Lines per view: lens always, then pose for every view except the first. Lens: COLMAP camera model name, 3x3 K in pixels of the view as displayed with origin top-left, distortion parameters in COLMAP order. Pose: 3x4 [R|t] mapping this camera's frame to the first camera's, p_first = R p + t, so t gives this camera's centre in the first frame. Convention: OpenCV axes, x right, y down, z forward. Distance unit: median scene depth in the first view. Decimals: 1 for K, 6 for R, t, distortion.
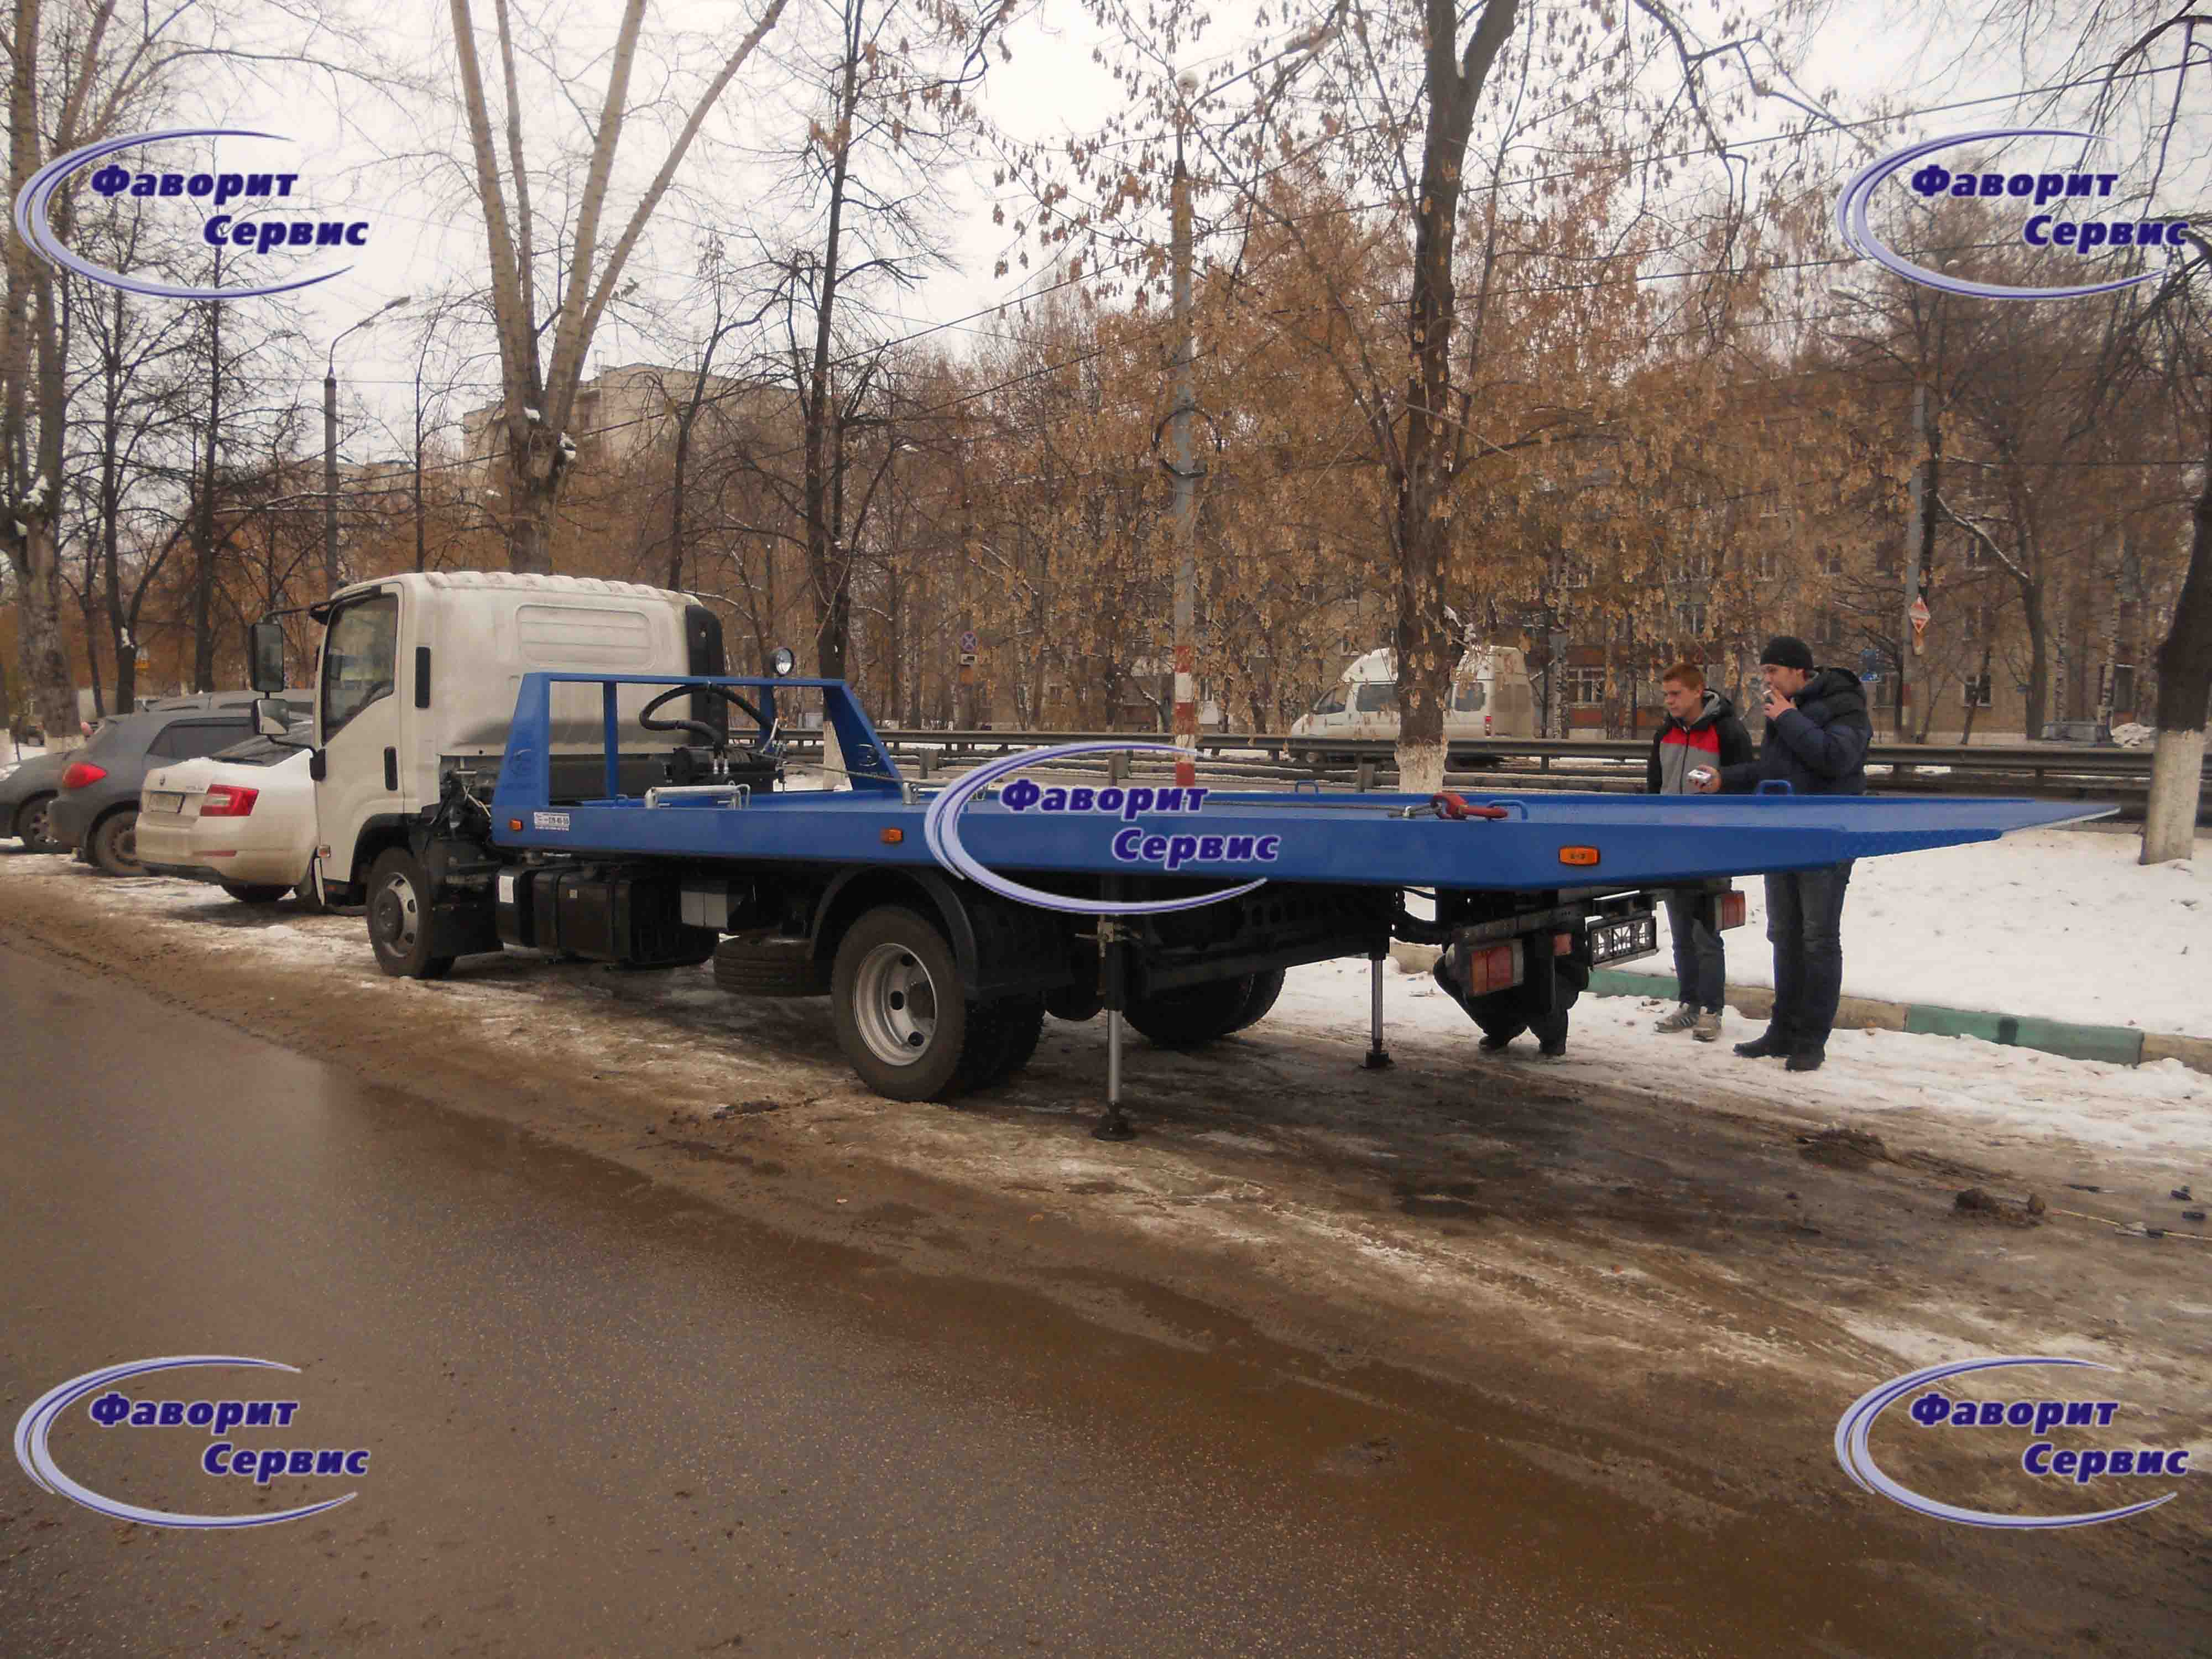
lens RADIAL K [[1751.0, 0, 1103.2], [0, 1751.0, 840.4], [0, 0, 1]] dist [-0.044859, -0.000161]
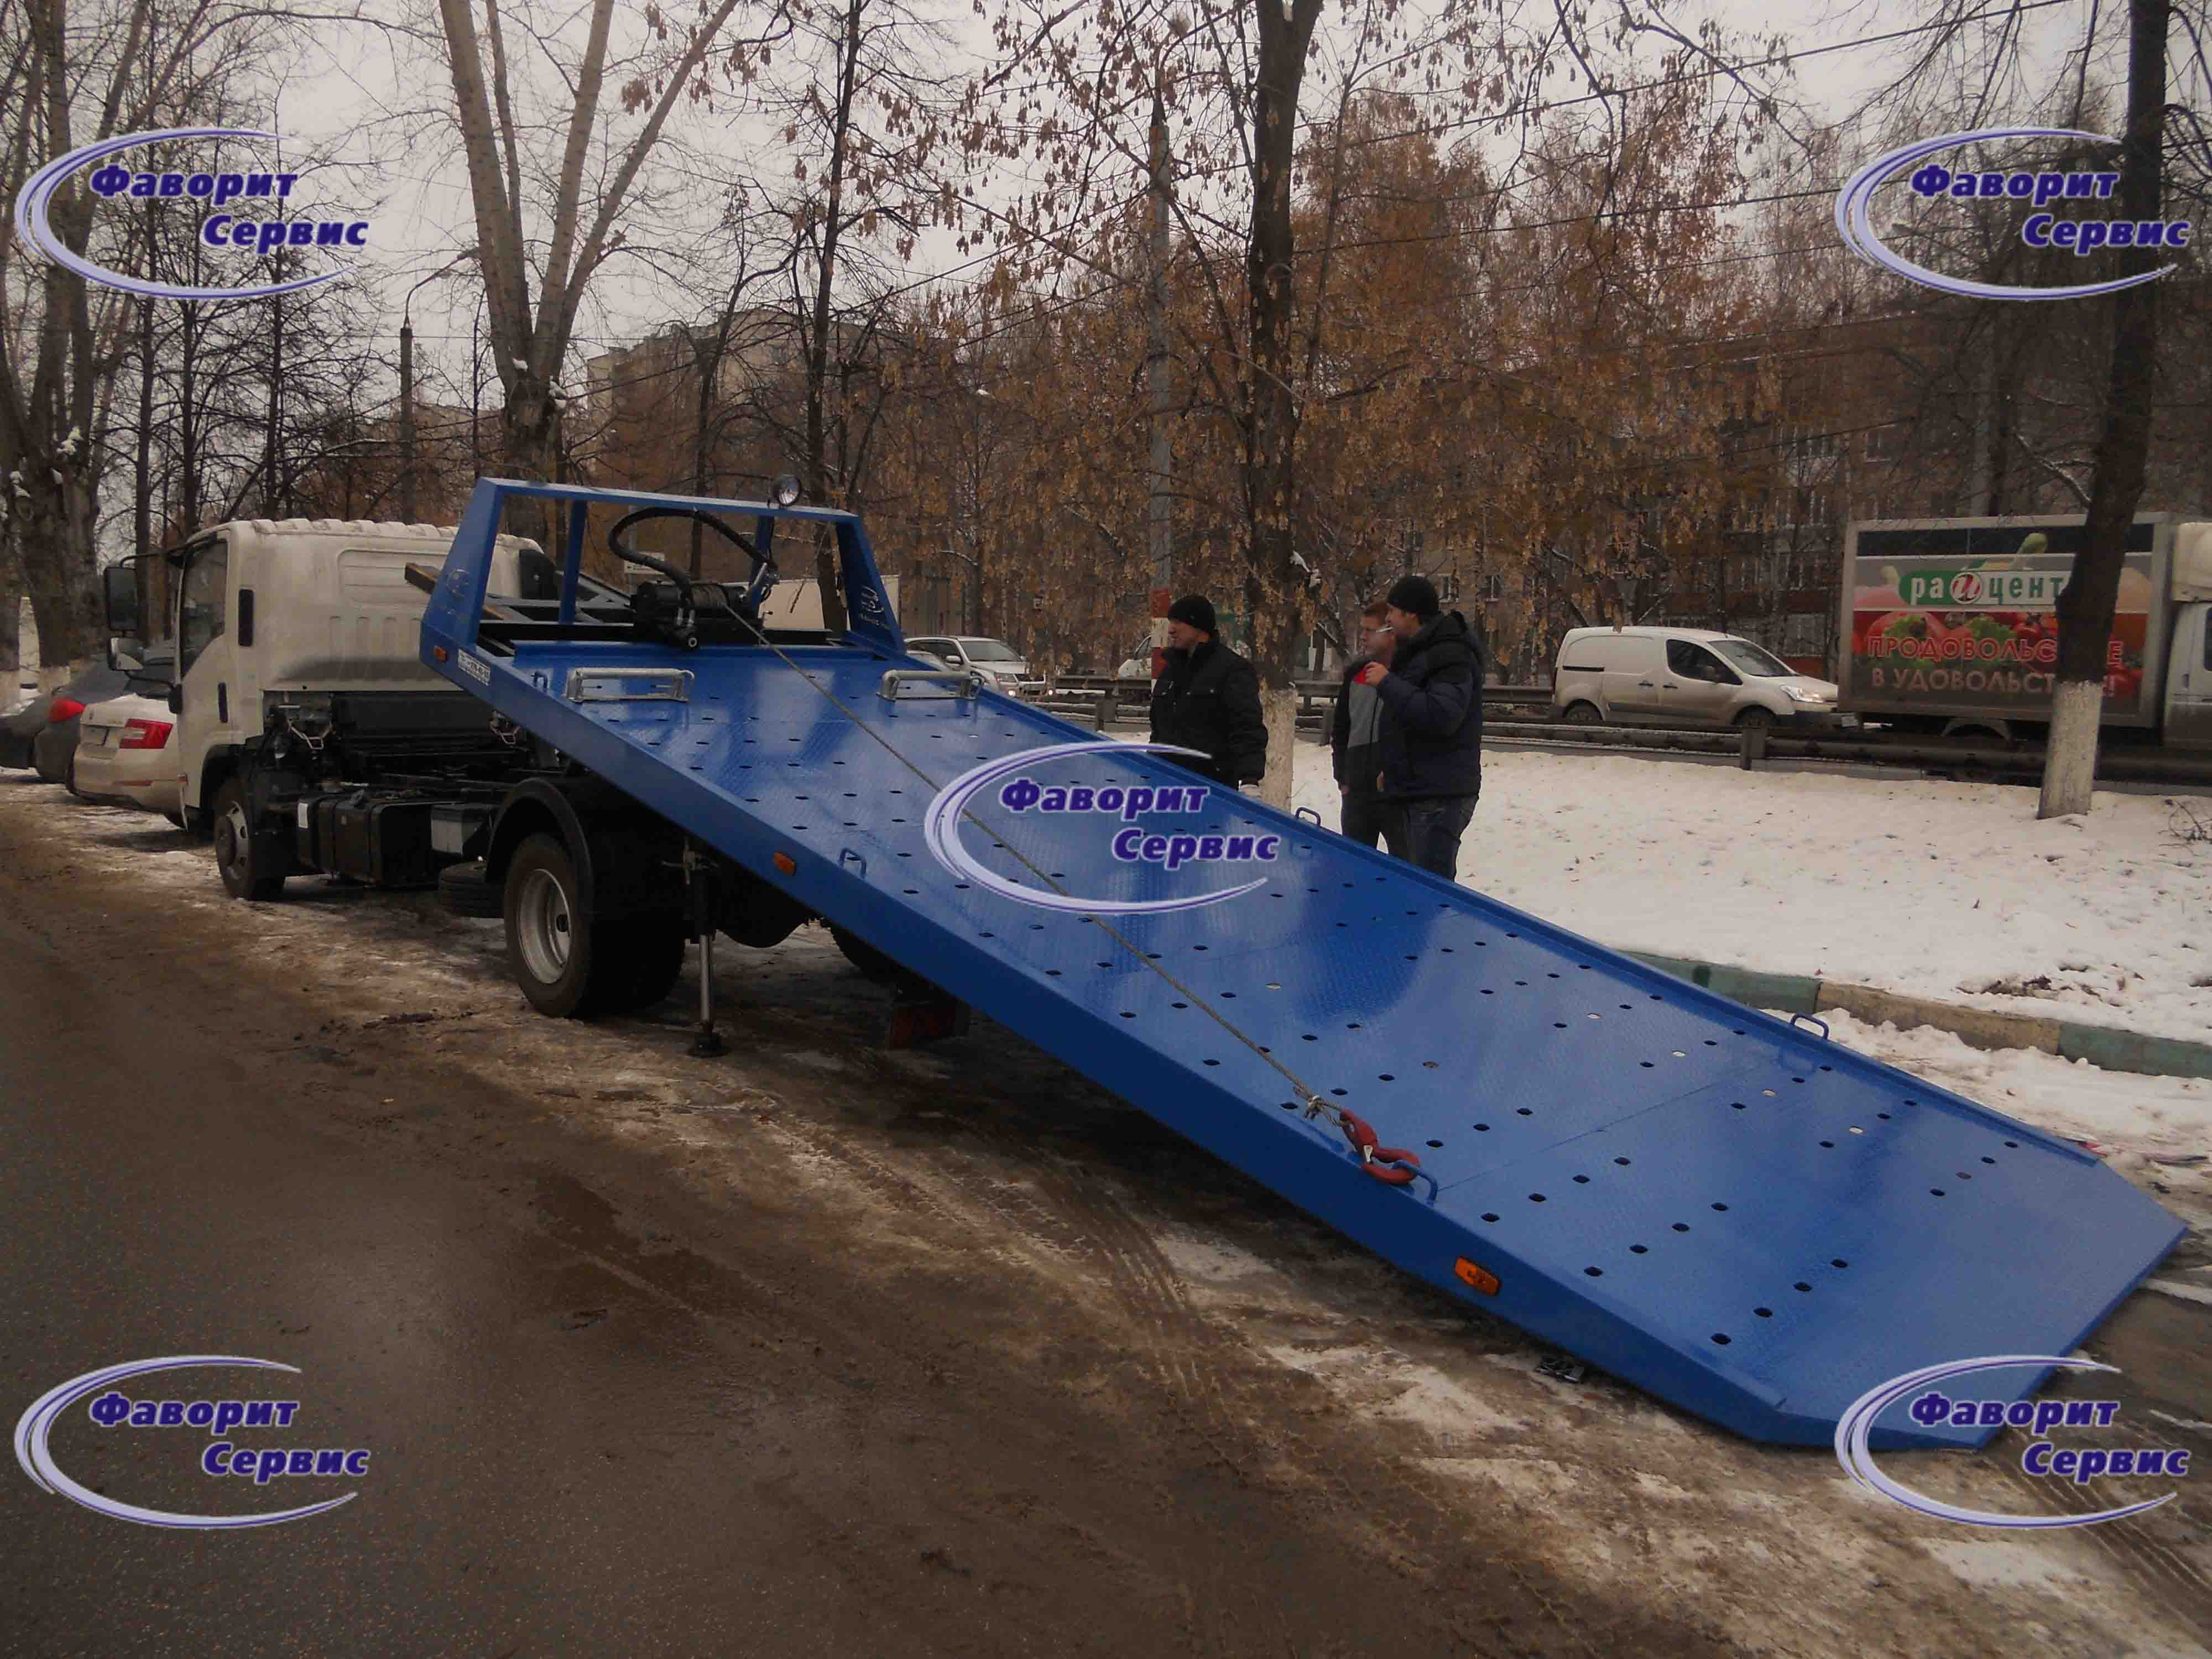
lens RADIAL K [[1751.0, 0, 1103.2], [0, 1751.0, 840.4], [0, 0, 1]] dist [-0.044859, -0.000161]
pose [[0.996761, 0.014760, -0.079050, 0.163237], [-0.012341, 0.999443, 0.031006, 0.002570], [0.079464, -0.029930, 0.996388, -0.016854]]
